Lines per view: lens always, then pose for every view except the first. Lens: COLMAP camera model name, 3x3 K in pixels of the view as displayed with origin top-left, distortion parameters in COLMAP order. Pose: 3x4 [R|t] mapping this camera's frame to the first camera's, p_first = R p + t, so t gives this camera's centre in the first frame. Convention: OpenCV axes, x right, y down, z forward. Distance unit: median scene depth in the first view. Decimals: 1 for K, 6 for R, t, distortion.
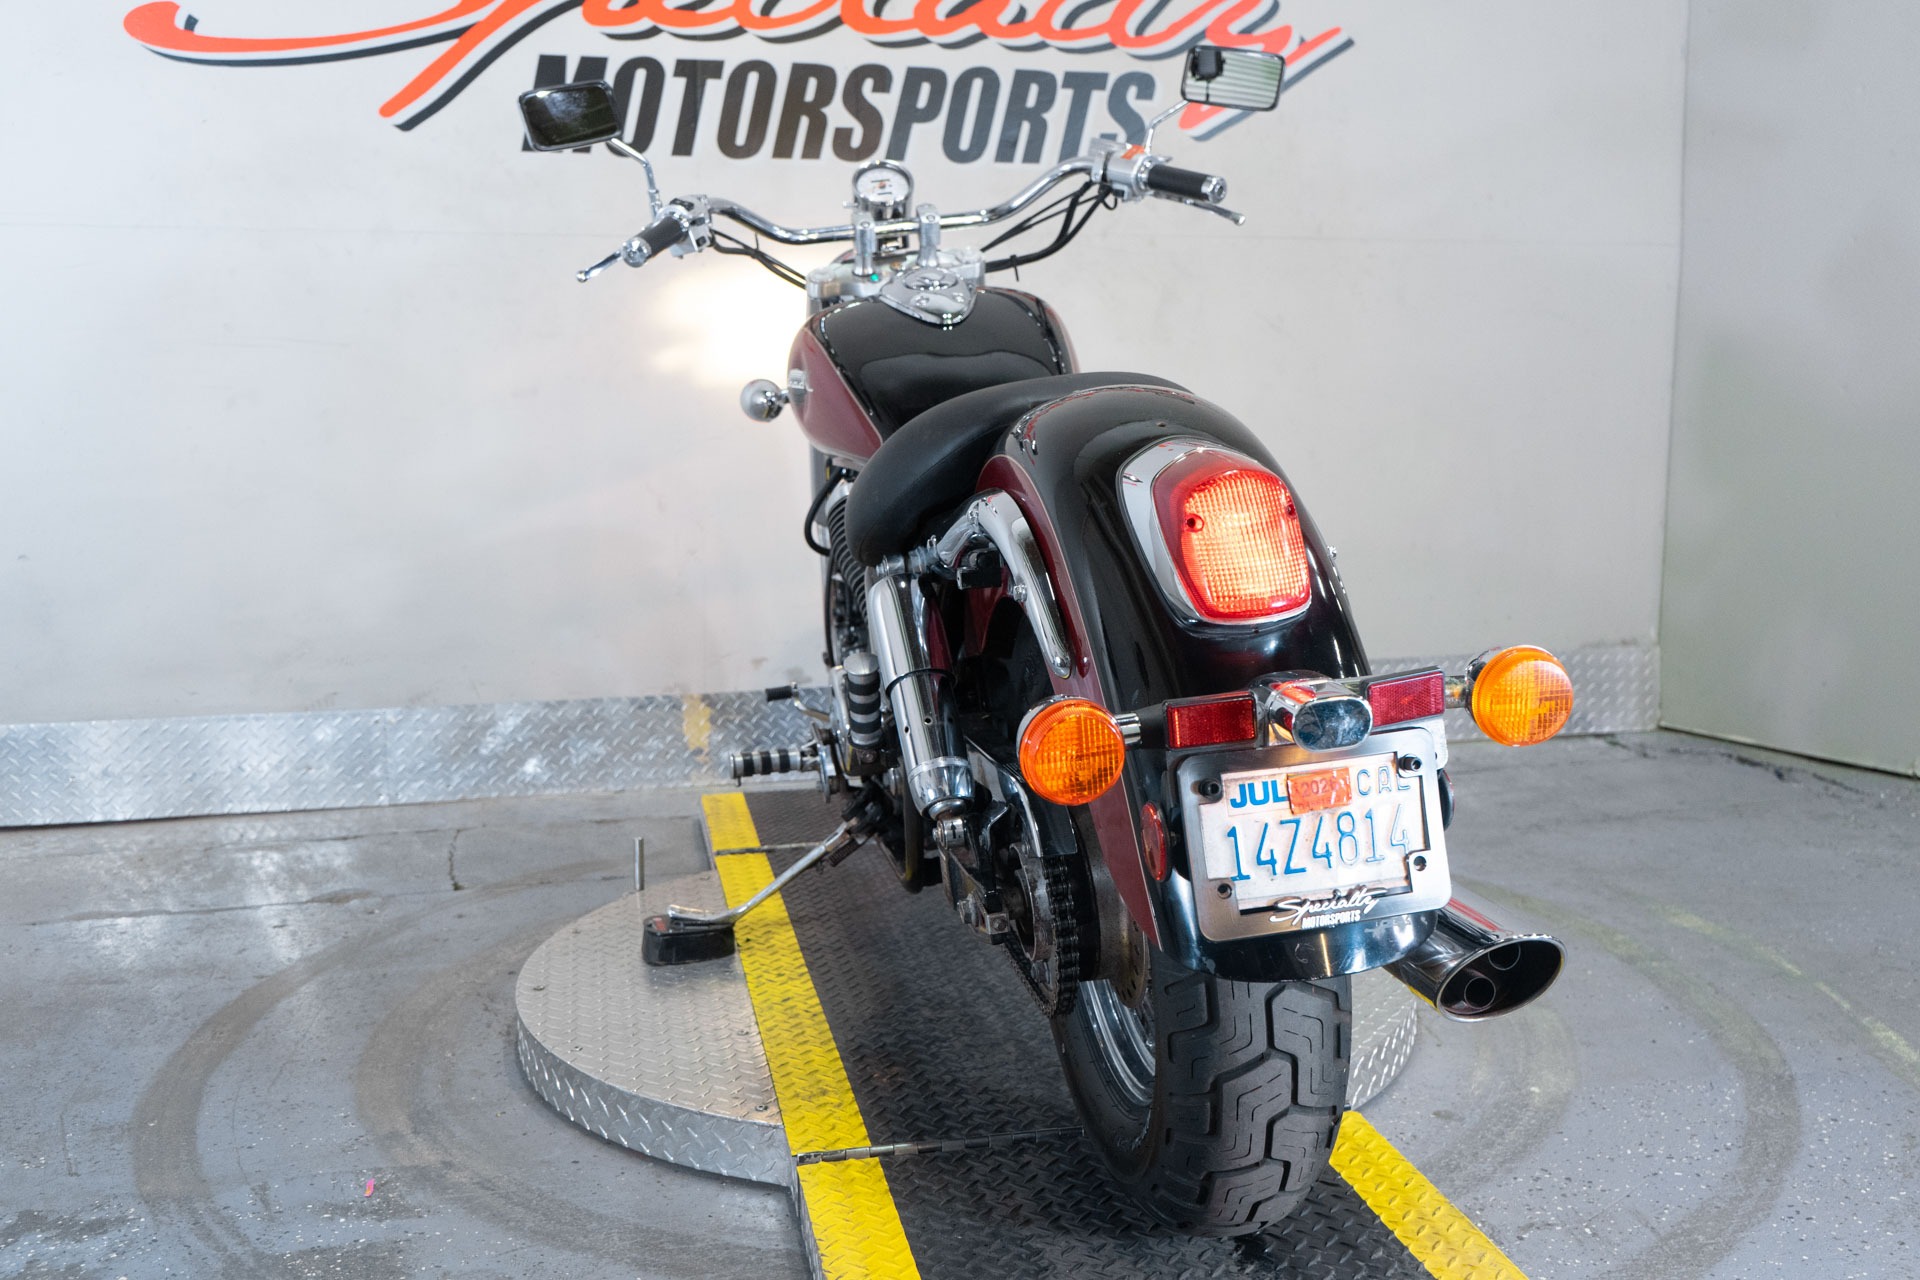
lens RADIAL K [[1863.4, 0, 954.3], [0, 1863.4, 629.7], [0, 0, 1]] dist [0.015291, 0.000000]
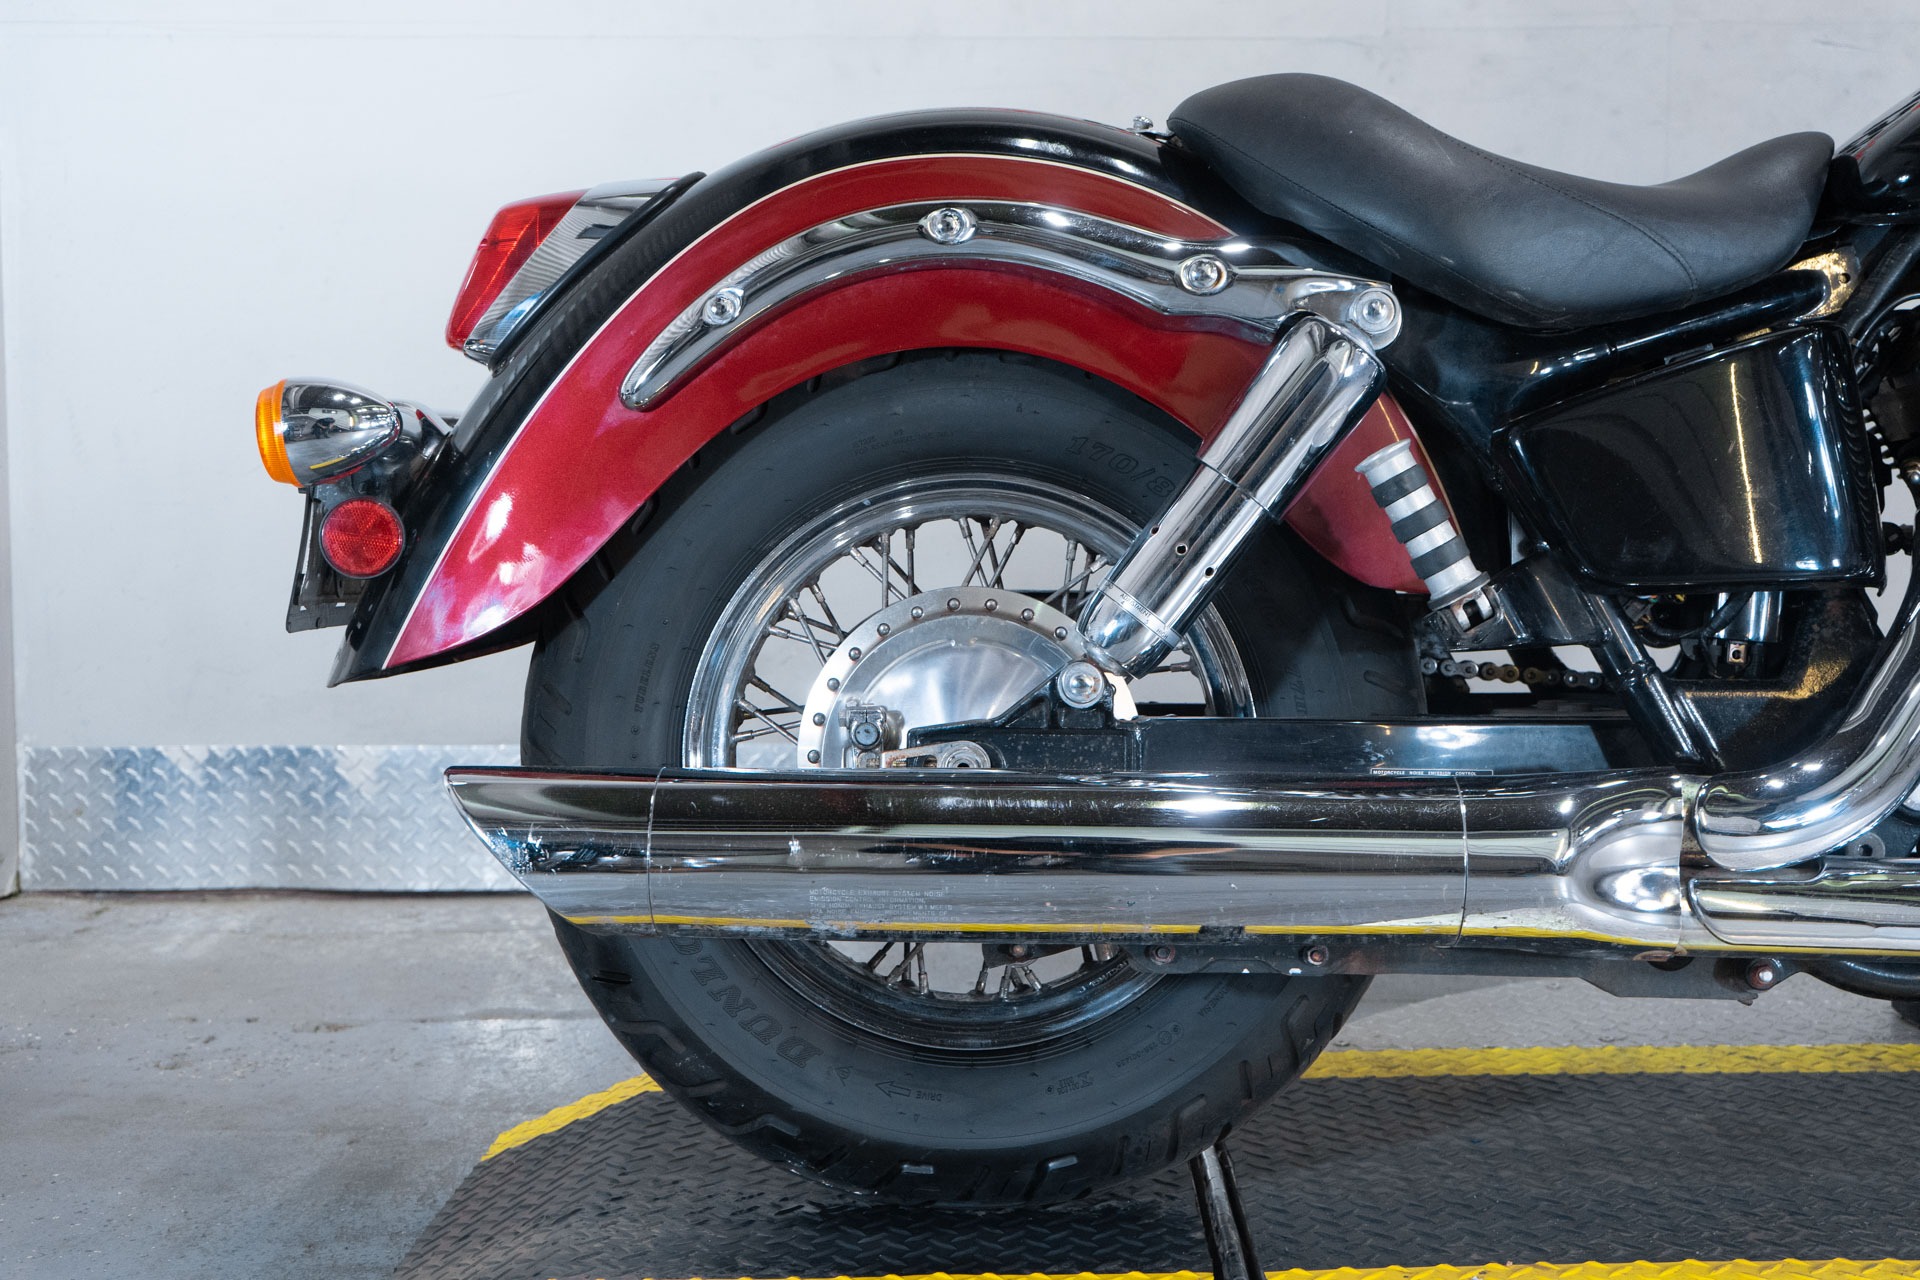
lens RADIAL K [[2280.5, 0, 964.8], [0, 2280.5, 641.2], [0, 0, 1]] dist [-0.003263, 0.000000]
pose [[0.978375, 0.016082, -0.206212, -0.112681], [-0.027965, 0.998104, -0.054836, 0.049945], [0.204939, 0.059417, 0.976970, 0.195441]]
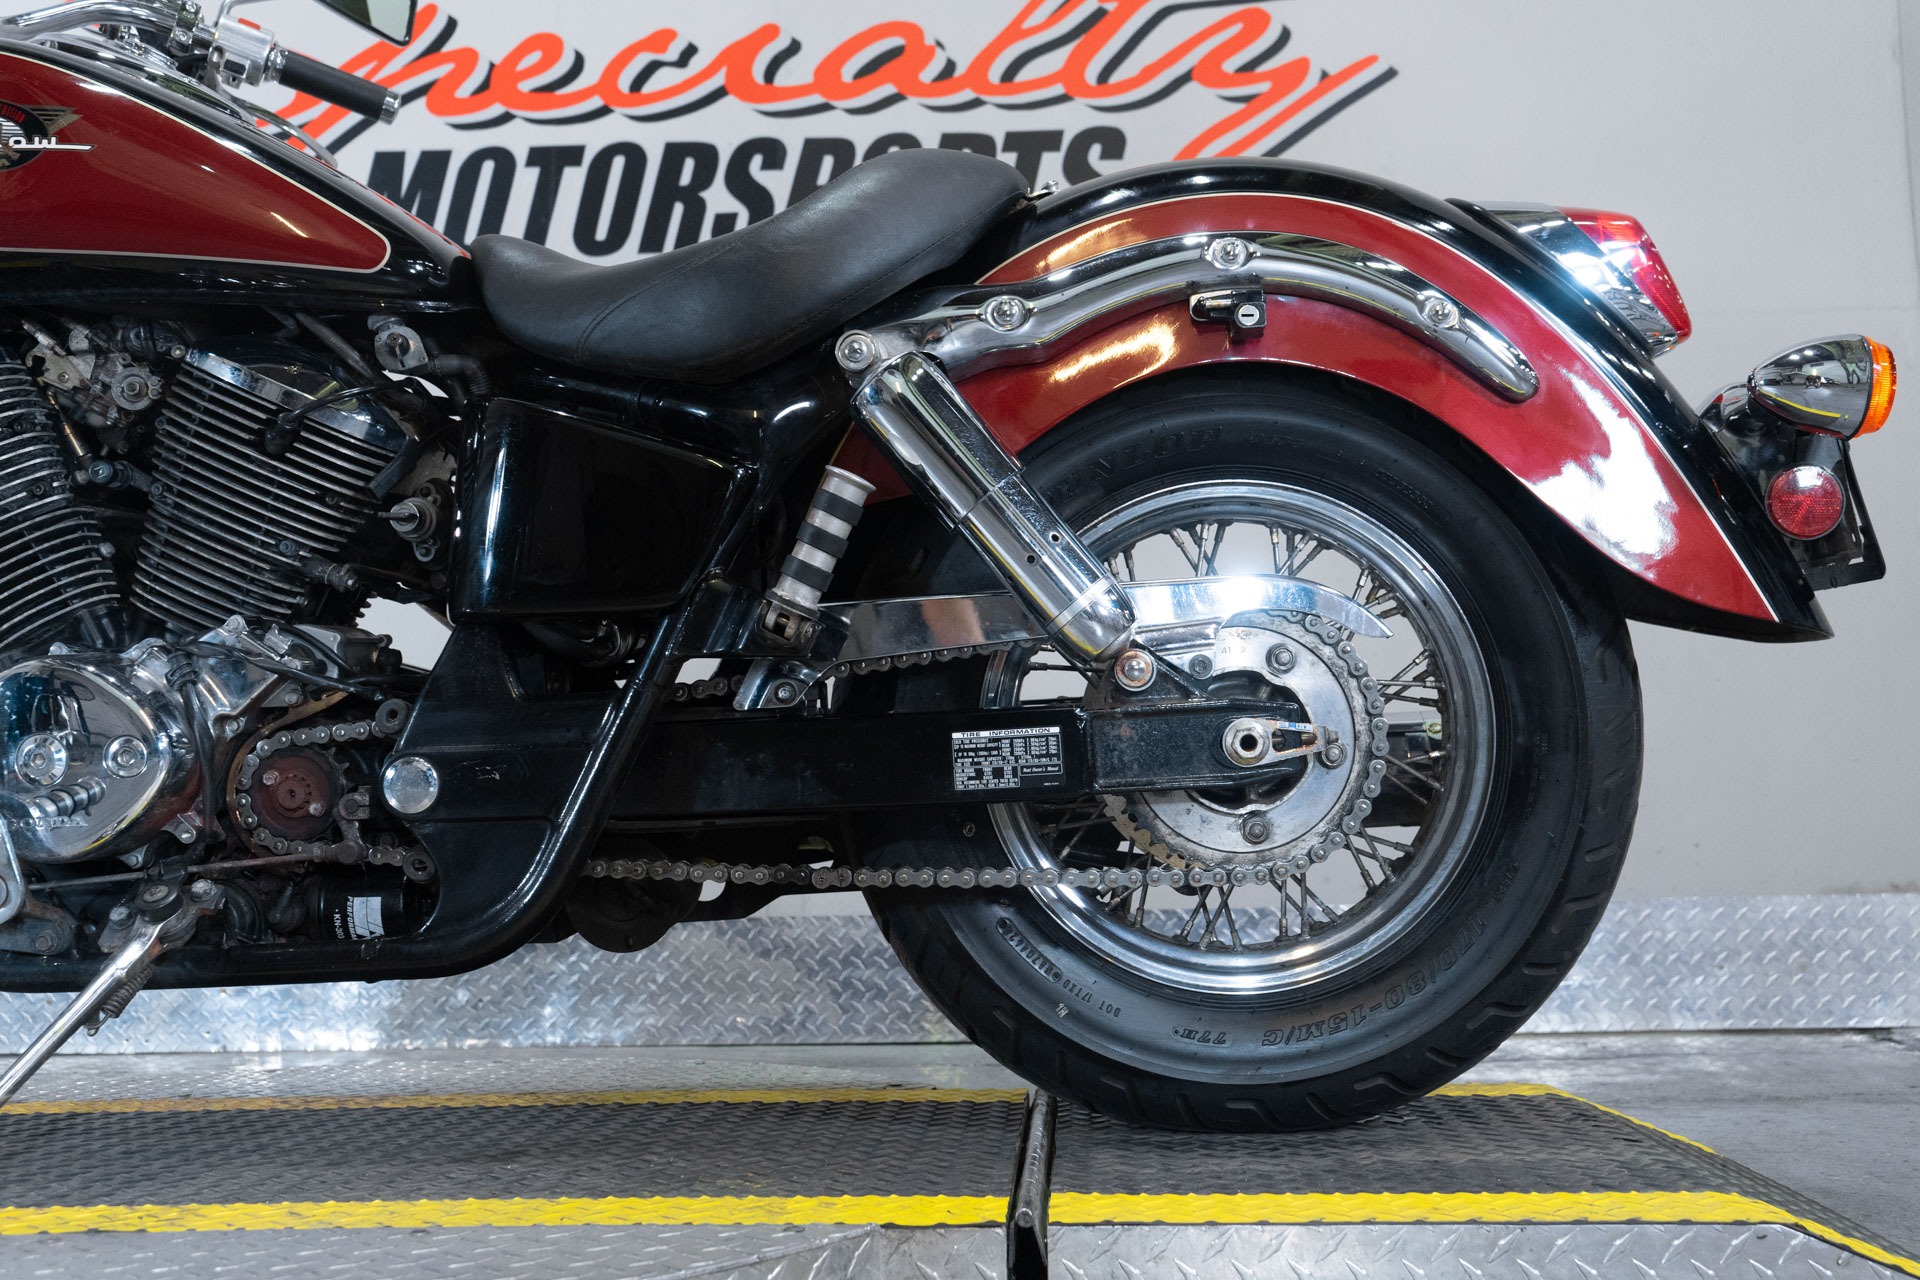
lens RADIAL K [[1863.4, 0, 957.4], [0, 1863.4, 641.1], [0, 0, 1]] dist [0.015291, 0.000000]
pose [[0.965251, -0.033108, -0.259219, 0.241879], [-0.030810, 0.970605, -0.238697, 0.101986], [0.259502, 0.238389, 0.935858, 0.311589]]
